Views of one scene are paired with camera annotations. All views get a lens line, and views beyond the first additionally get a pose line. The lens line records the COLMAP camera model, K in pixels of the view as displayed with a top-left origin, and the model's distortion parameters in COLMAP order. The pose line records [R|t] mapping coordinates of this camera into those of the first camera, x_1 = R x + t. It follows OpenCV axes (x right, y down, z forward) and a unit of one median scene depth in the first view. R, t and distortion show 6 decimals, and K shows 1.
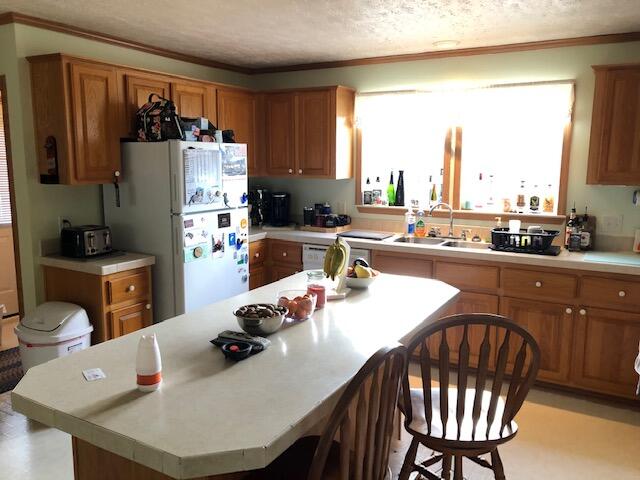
lens RADIAL K [[515.8, 0, 333.4], [0, 515.8, 239.6], [0, 0, 1]] dist [-0.002250, -0.010696]
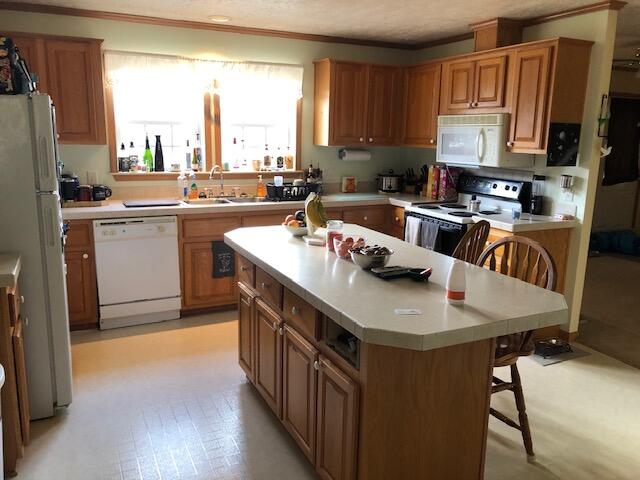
lens RADIAL K [[515.8, 0, 333.4], [0, 515.8, 239.6], [0, 0, 1]] dist [-0.002250, -0.010696]
pose [[0.561637, -0.161042, 0.811560, -0.548247], [0.105690, 0.986803, 0.122674, -0.023408], [-0.820606, 0.016875, 0.571245, 0.171170]]
